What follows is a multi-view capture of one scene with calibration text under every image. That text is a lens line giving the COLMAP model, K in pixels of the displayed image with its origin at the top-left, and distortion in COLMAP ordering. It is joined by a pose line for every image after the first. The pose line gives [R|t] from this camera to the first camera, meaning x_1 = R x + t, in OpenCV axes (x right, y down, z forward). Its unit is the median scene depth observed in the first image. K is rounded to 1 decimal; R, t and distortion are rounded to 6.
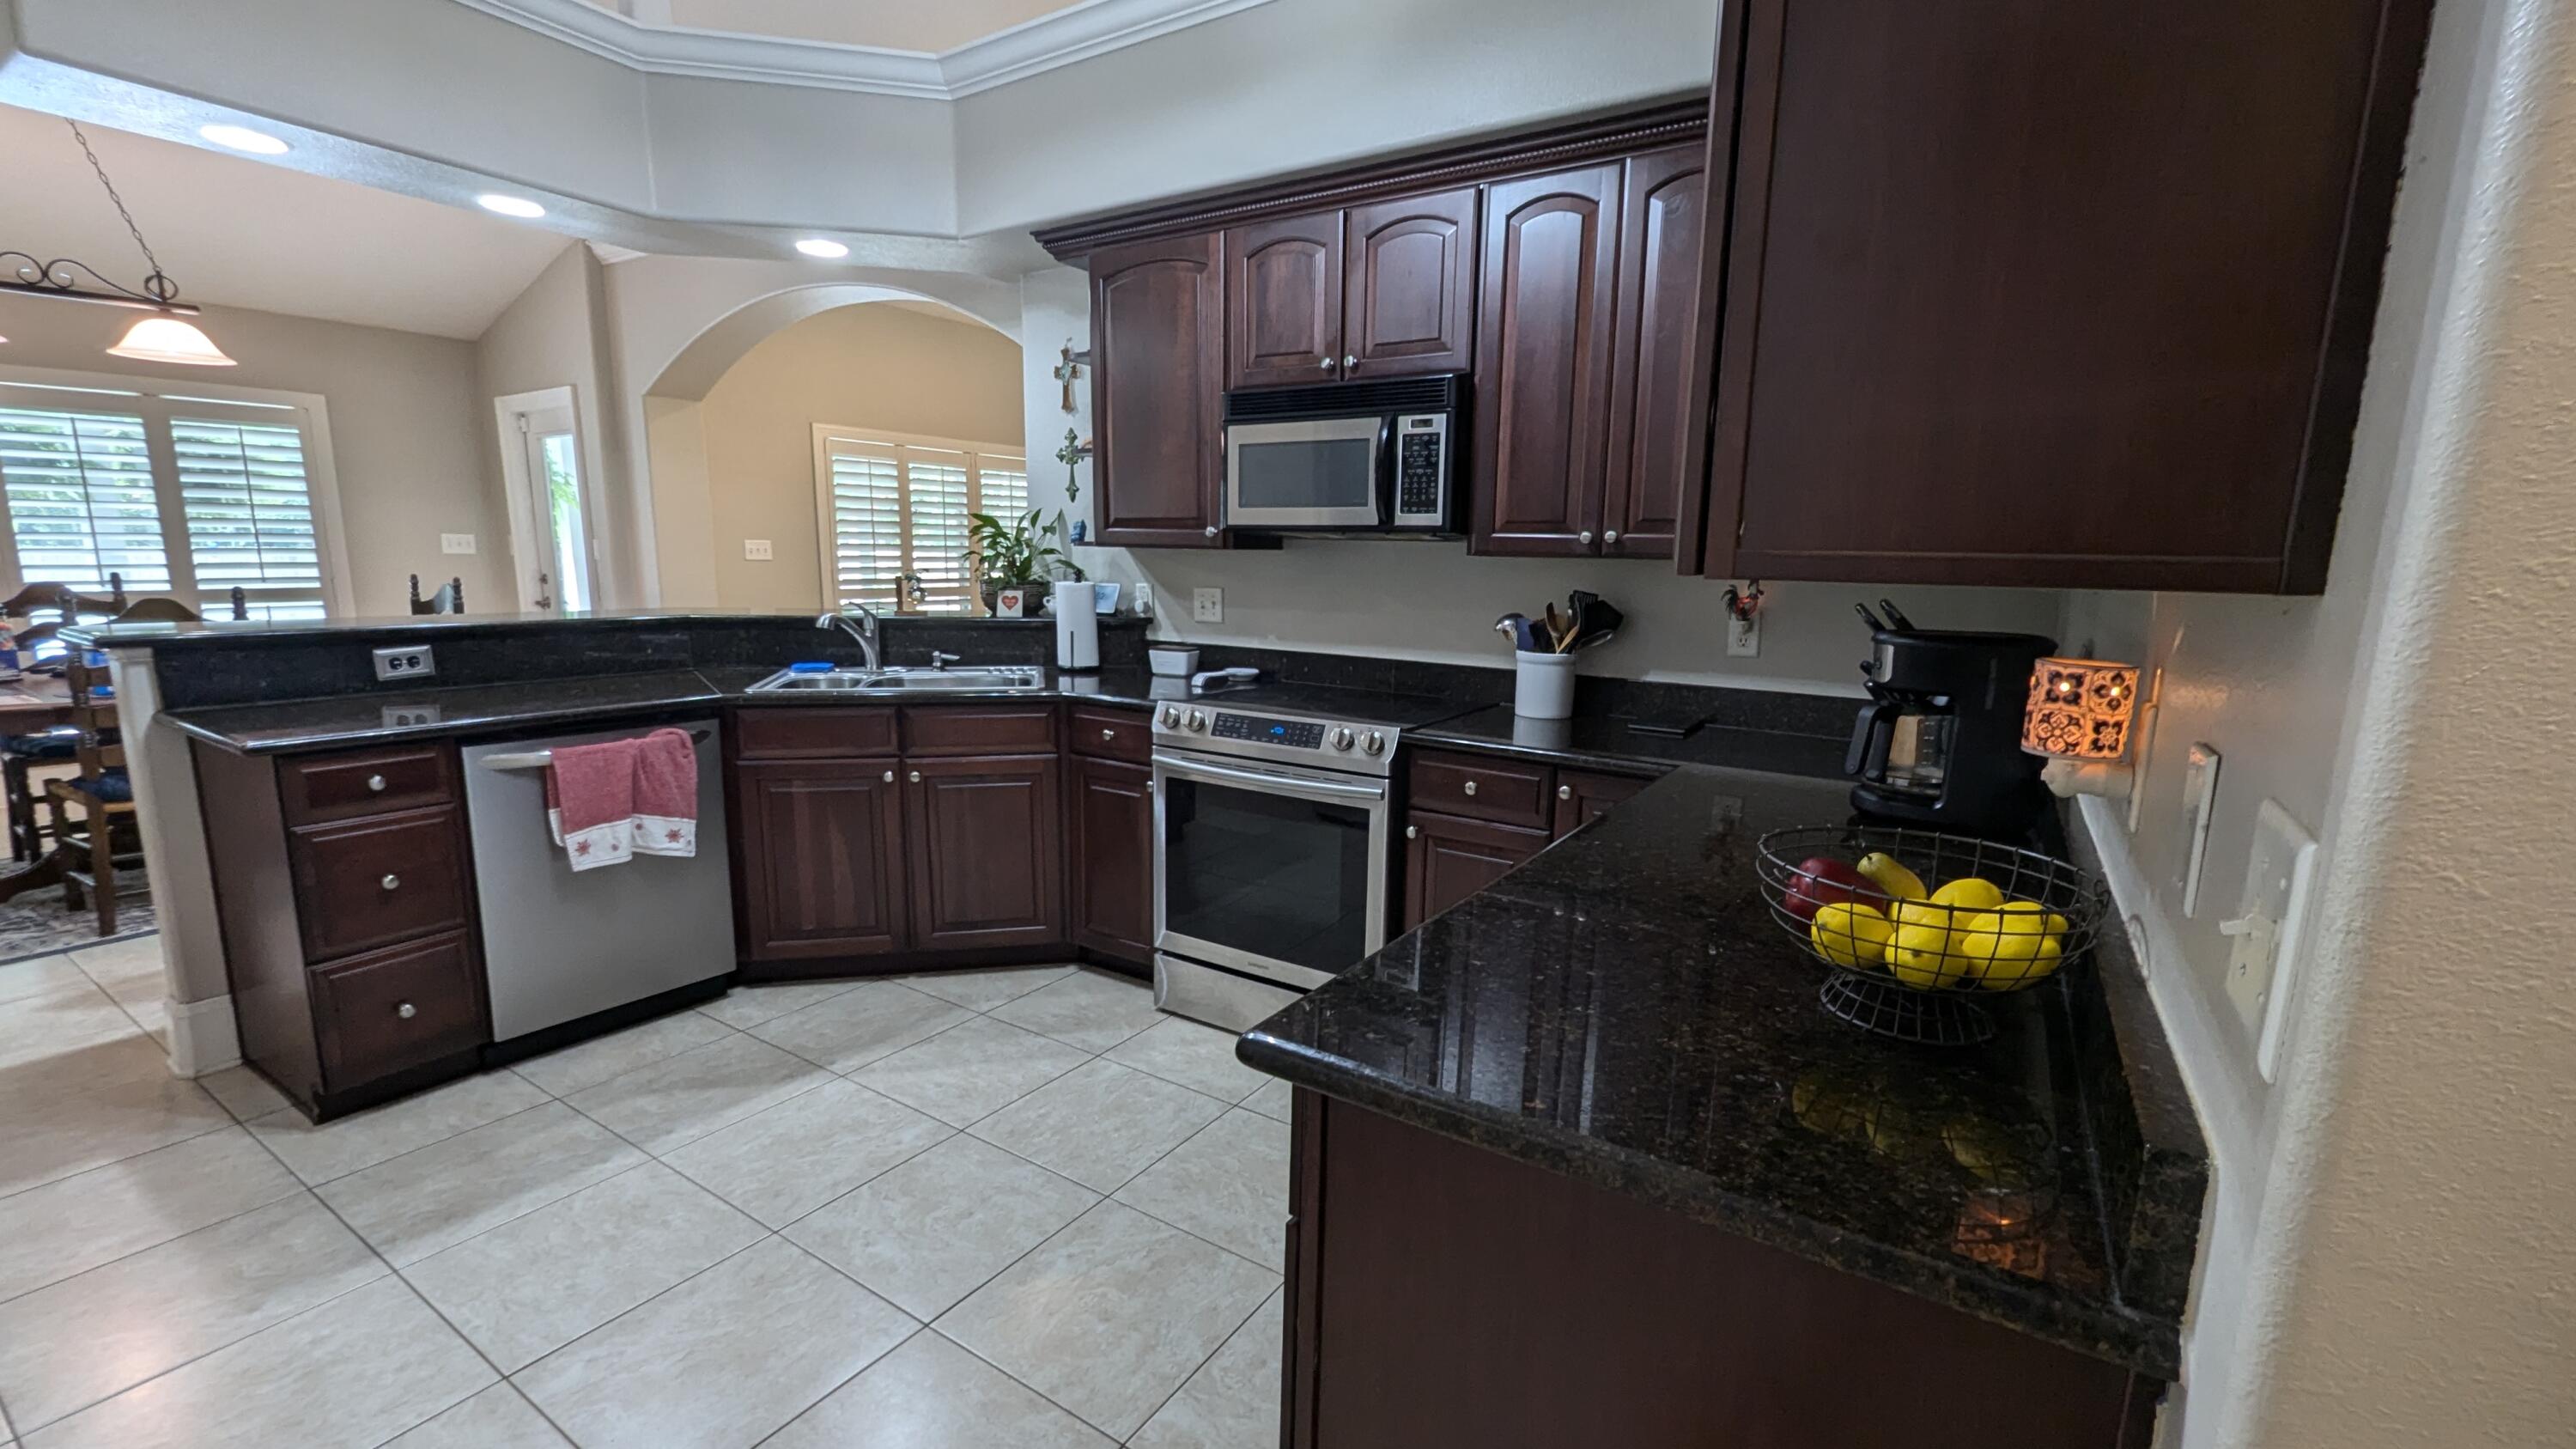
lens RADIAL K [[1063.2, 0, 1301.3], [0, 1063.2, 738.8], [0, 0, 1]] dist [0.001280, -0.000417]
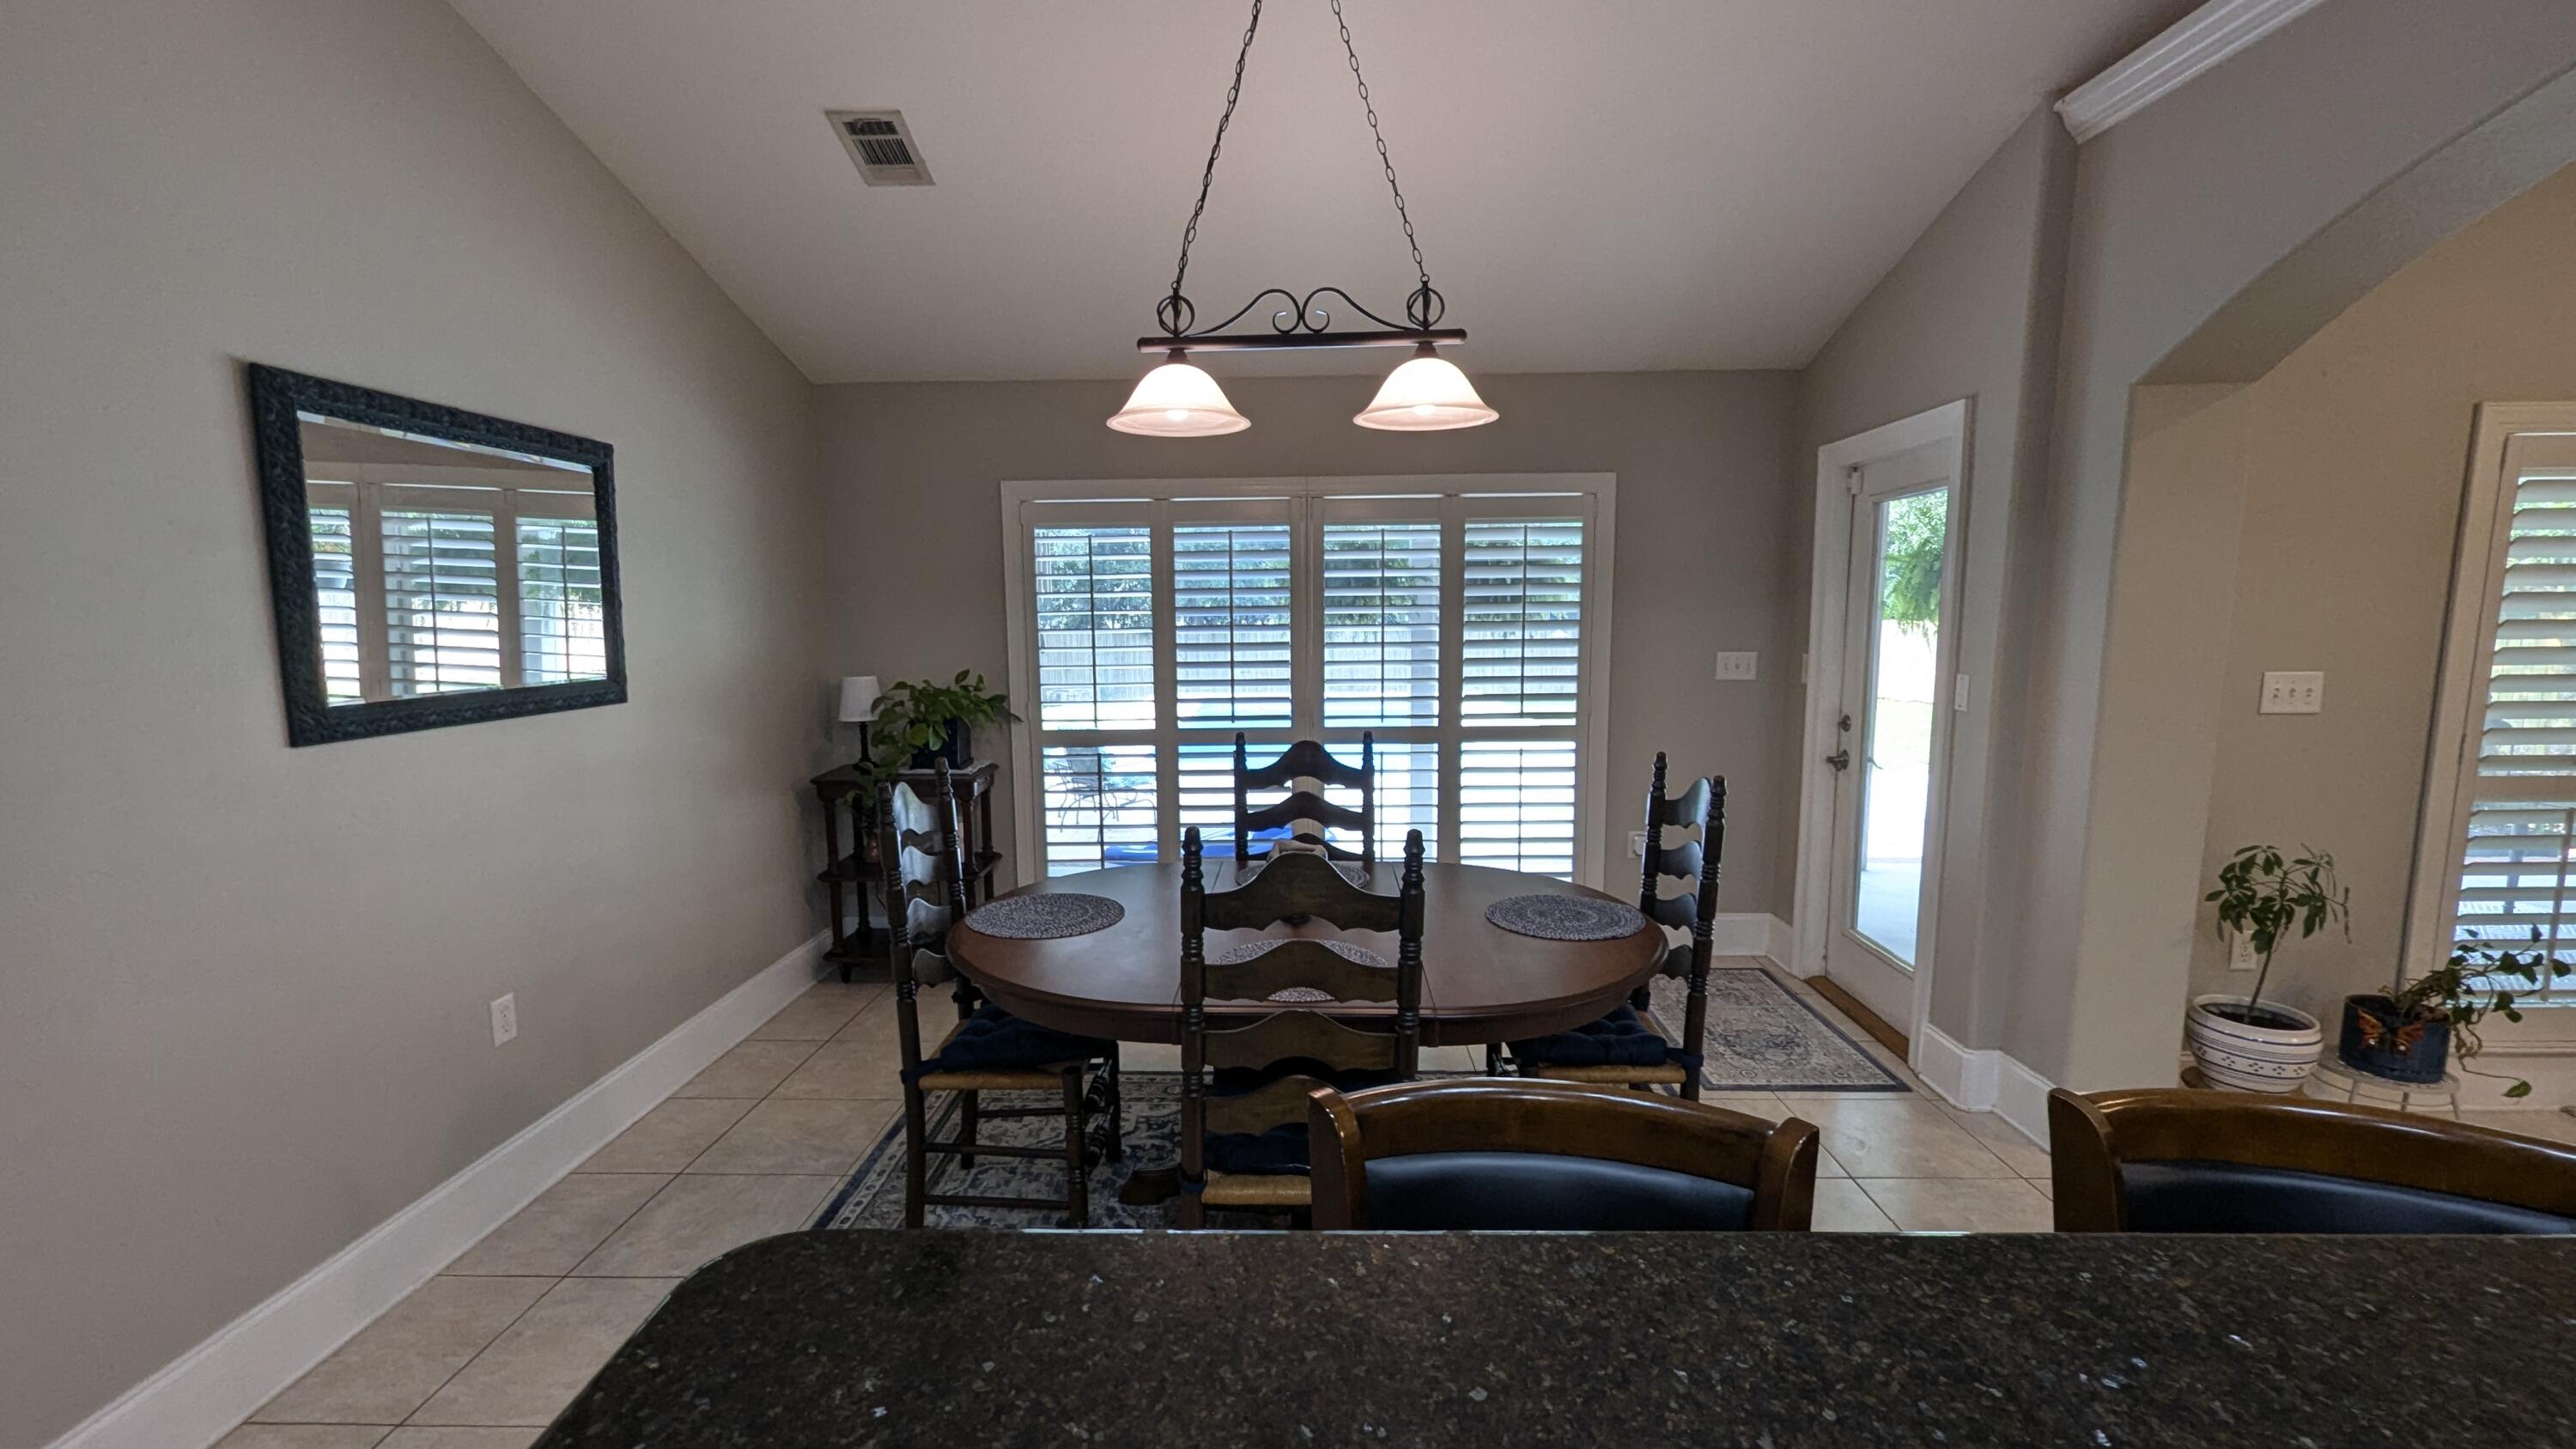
lens RADIAL K [[1063.2, 0, 1301.3], [0, 1063.2, 738.8], [0, 0, 1]] dist [0.001280, -0.000417]
pose [[0.526708, 0.084466, -0.845839, -0.389175], [-0.132983, 0.990987, 0.016151, -0.121311], [0.839580, 0.103976, 0.533193, 0.437783]]
